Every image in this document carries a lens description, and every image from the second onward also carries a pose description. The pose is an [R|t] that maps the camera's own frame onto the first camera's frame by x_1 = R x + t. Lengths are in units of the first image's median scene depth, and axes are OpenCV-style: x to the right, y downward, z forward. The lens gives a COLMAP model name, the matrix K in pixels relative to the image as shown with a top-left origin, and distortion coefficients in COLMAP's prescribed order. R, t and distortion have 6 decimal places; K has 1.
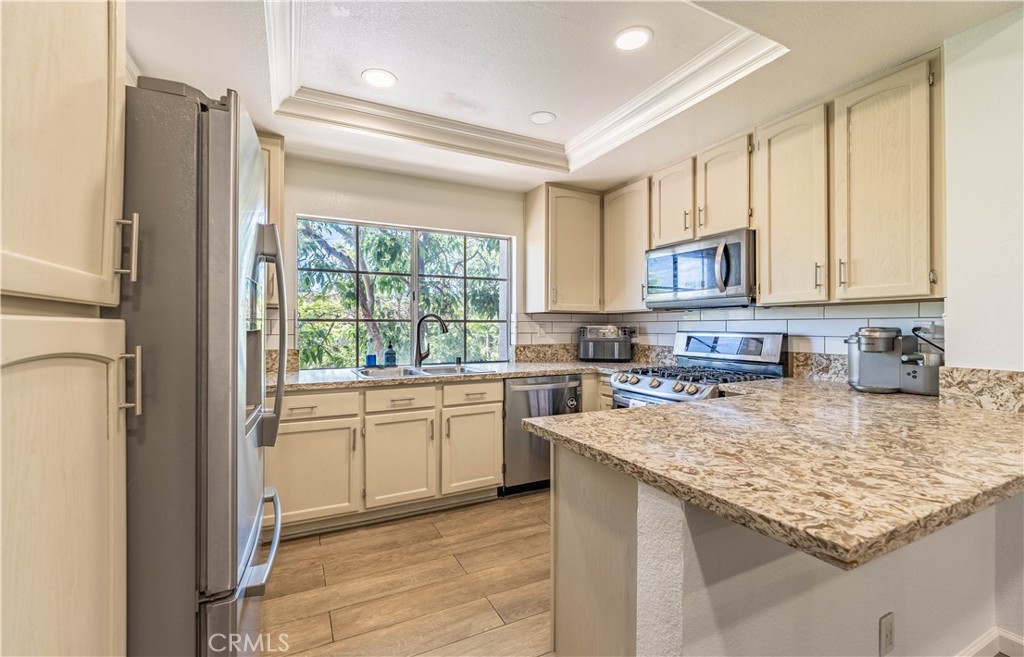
lens RADIAL K [[434.7, 0, 508.0], [0, 434.7, 331.6], [0, 0, 1]] dist [0.001238, -0.001149]
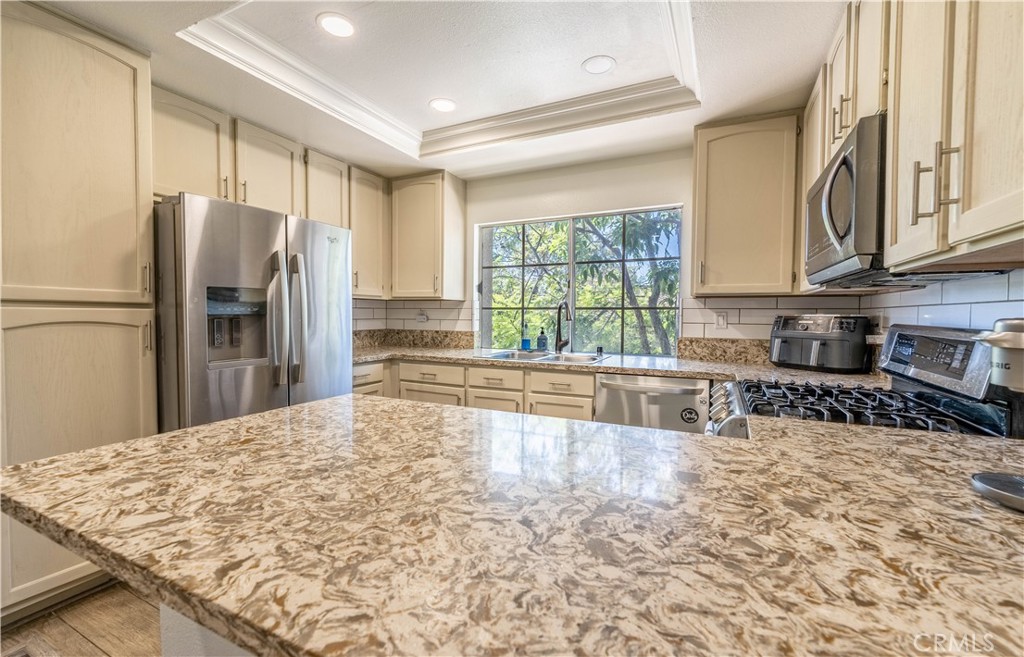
lens RADIAL K [[434.7, 0, 516.2], [0, 434.7, 332.6], [0, 0, 1]] dist [0.001238, -0.001149]
pose [[0.601448, 0.038452, -0.797986, 0.666775], [-0.015220, 0.999211, 0.036676, -0.004333], [0.798767, -0.009913, 0.601559, 0.361889]]
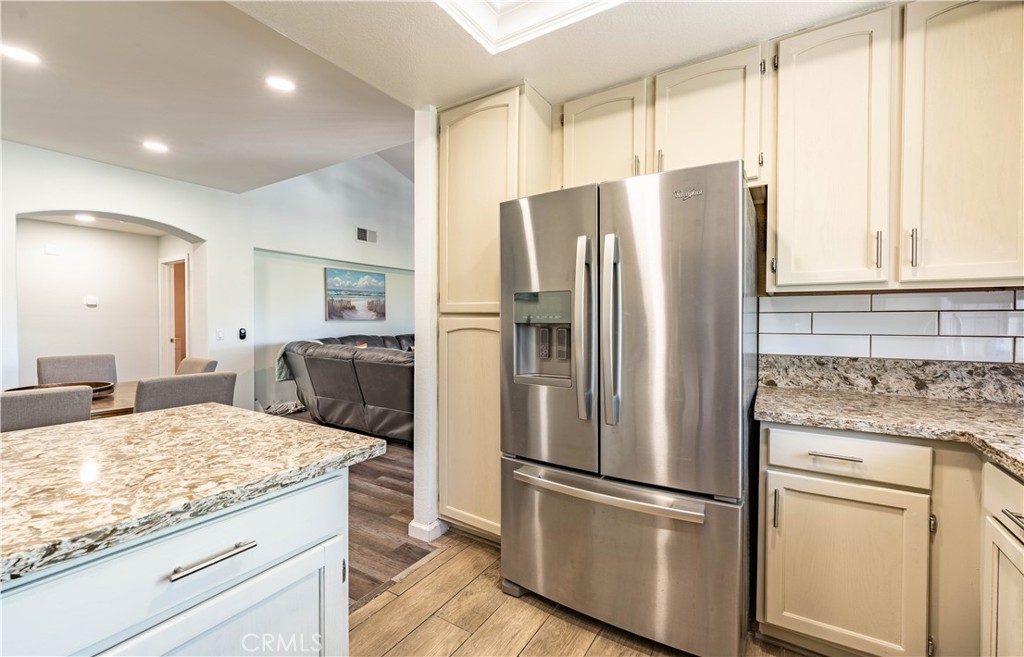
lens RADIAL K [[434.7, 0, 506.2], [0, 434.7, 326.6], [0, 0, 1]] dist [0.001238, -0.001149]
pose [[-0.866321, 0.007194, -0.499436, 0.137163], [-0.006924, 0.999627, 0.026408, -0.012247], [0.499440, 0.026336, -0.865948, 0.963914]]
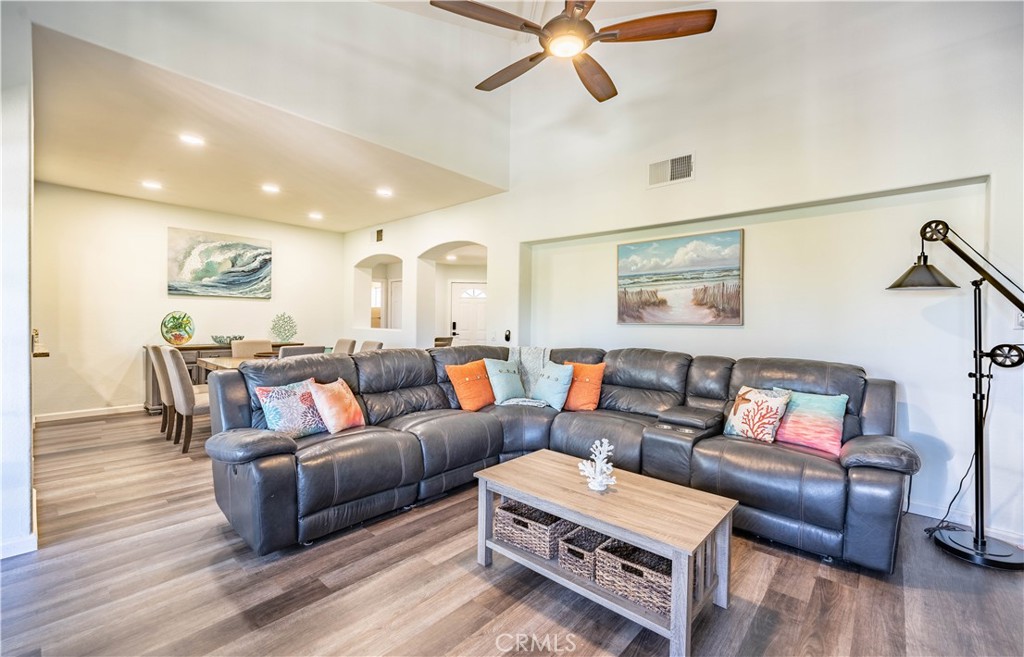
lens RADIAL K [[434.7, 0, 515.9], [0, 434.7, 329.9], [0, 0, 1]] dist [0.001238, -0.001149]
pose [[-0.355846, -0.021658, 0.934294, -1.493701], [-0.003793, 0.999757, 0.021731, 0.012710], [-0.934537, 0.004190, -0.355842, -0.616482]]
